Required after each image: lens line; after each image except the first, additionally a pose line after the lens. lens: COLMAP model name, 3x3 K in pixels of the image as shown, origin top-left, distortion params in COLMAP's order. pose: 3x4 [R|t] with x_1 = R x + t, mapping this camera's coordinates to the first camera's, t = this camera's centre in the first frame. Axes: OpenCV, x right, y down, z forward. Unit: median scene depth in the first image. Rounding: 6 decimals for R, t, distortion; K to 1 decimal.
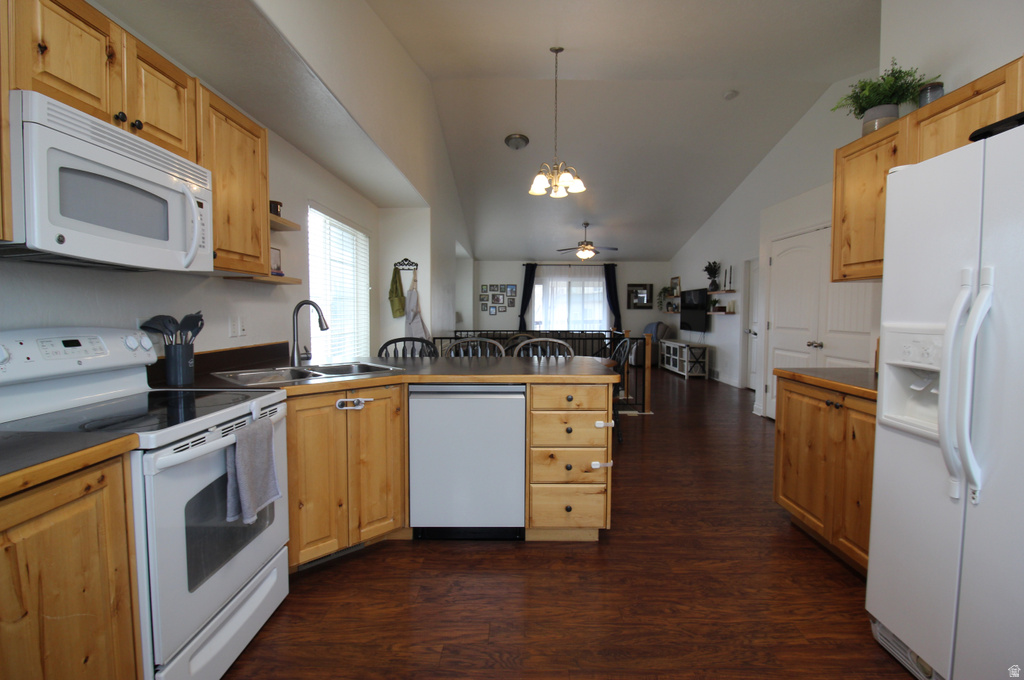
lens RADIAL K [[475.2, 0, 512.0], [0, 475.2, 340.0], [0, 0, 1]] dist [-0.000530, -0.013849]
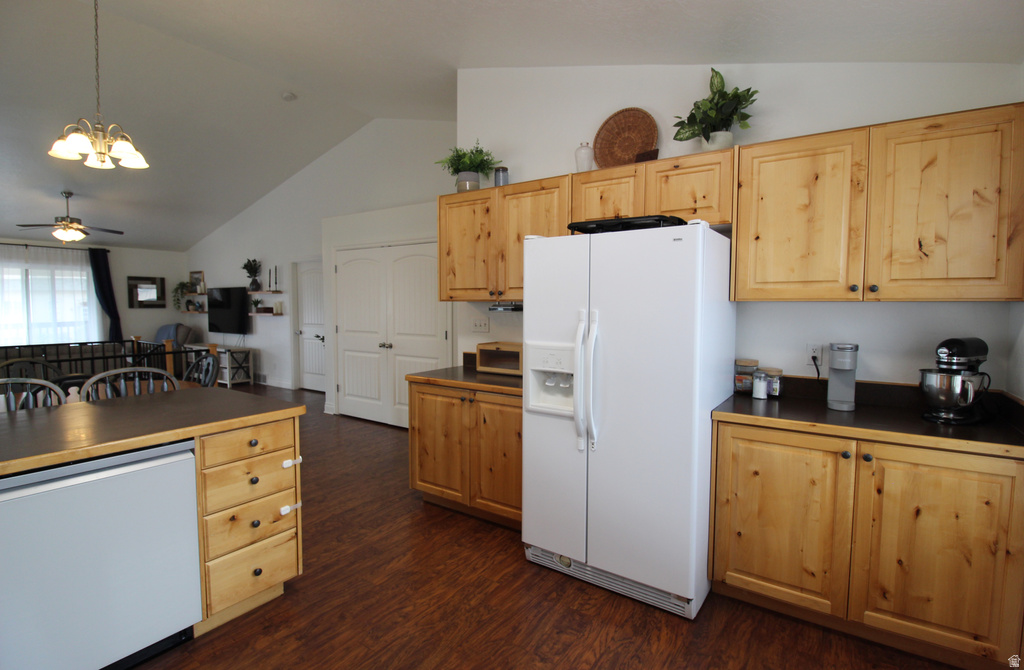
lens RADIAL K [[489.3, 0, 512.0], [0, 489.3, 335.0], [0, 0, 1]] dist [-0.009478, -0.000576]
pose [[0.558679, -0.055533, 0.827522, -0.300618], [0.050137, 0.998192, 0.033137, -0.067865], [-0.827867, 0.022977, 0.560454, 0.119817]]
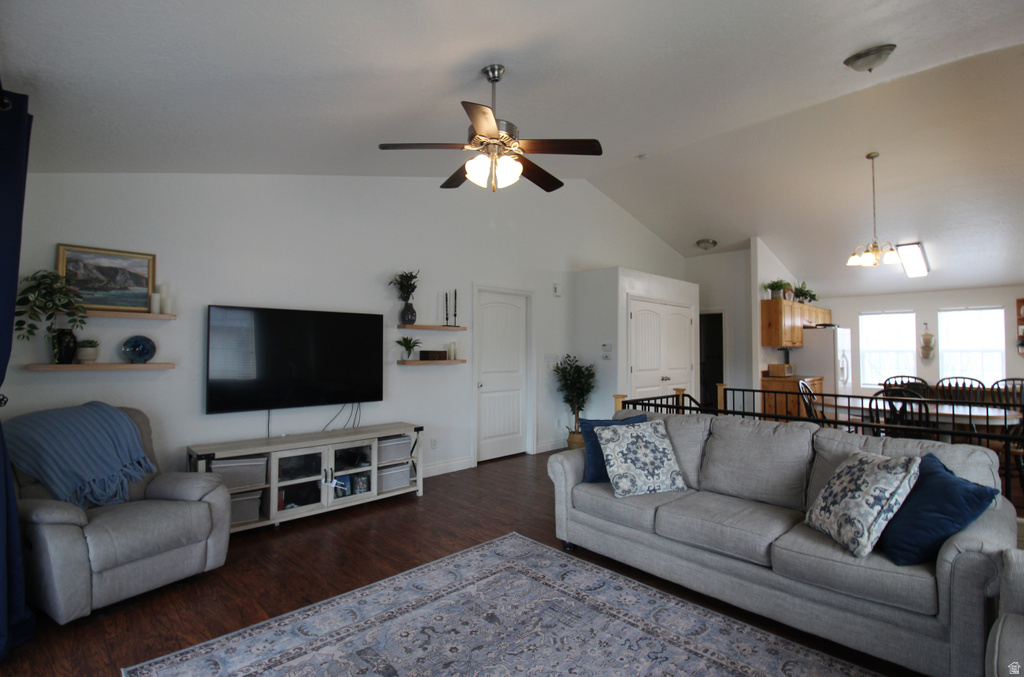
lens RADIAL K [[475.2, 0, 512.0], [0, 475.2, 338.5], [0, 0, 1]] dist [-0.000530, -0.013849]
pose [[-0.704204, 0.016194, 0.709813, -0.179456], [0.039675, 0.999075, 0.016568, -0.279657], [-0.708888, 0.039829, -0.704195, 4.084888]]
